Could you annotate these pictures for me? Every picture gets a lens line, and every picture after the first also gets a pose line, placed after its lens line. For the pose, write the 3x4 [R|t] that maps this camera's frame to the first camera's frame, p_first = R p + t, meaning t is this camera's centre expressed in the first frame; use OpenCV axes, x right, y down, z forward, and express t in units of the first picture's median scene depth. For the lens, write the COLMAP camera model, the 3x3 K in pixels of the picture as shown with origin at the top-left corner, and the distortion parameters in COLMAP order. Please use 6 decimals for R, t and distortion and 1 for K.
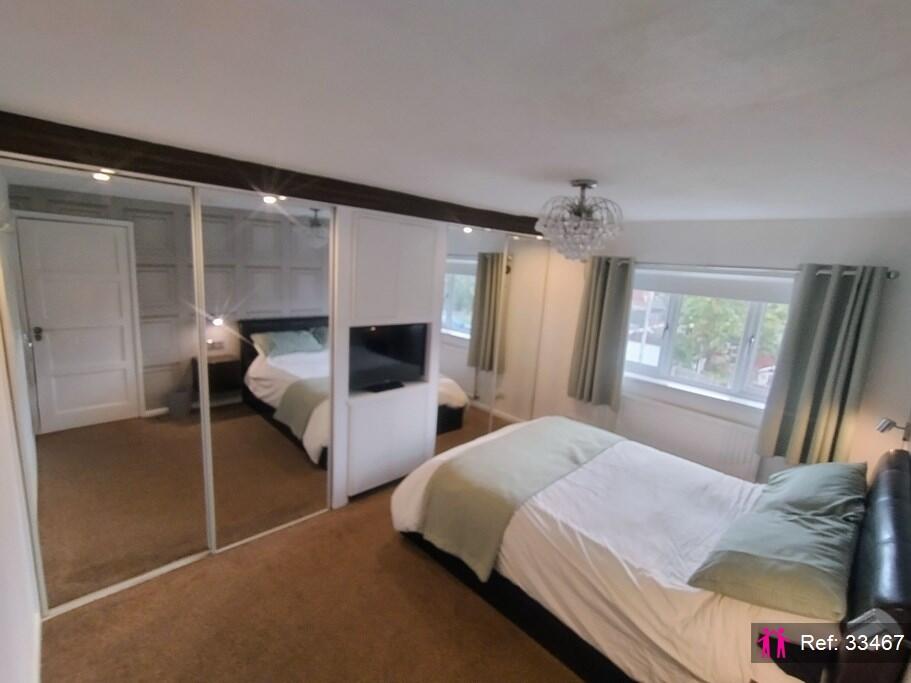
lens RADIAL K [[414.5, 0, 450.5], [0, 414.5, 336.9], [0, 0, 1]] dist [-0.001204, -0.001100]
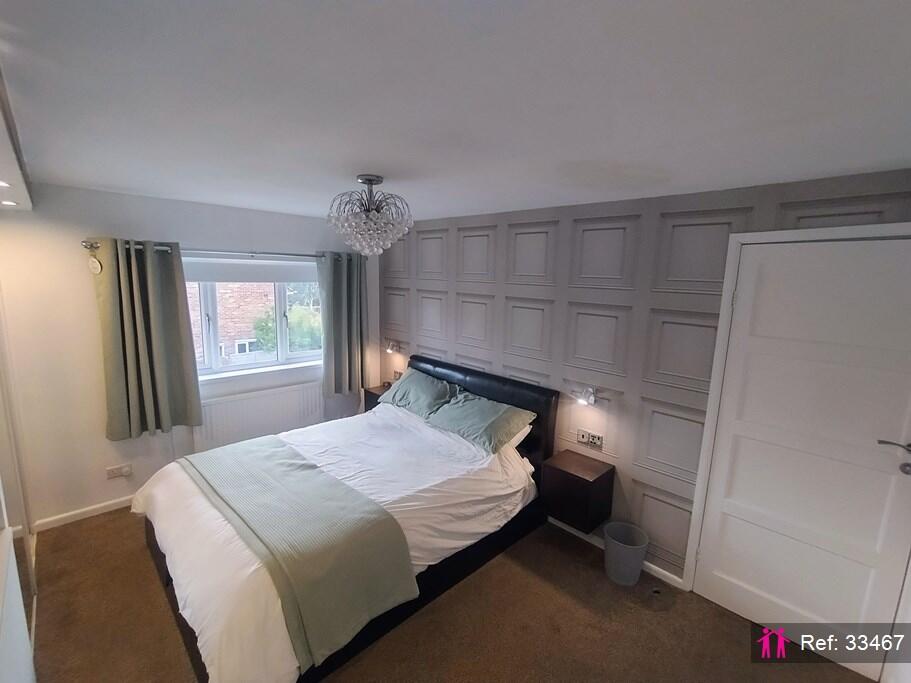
lens RADIAL K [[414.5, 0, 449.5], [0, 414.5, 341.1], [0, 0, 1]] dist [-0.001204, -0.001100]
pose [[0.011402, -0.226475, 0.973950, -0.666203], [0.160903, 0.961736, 0.221751, -0.161320], [-0.986904, 0.154183, 0.047406, 0.738043]]
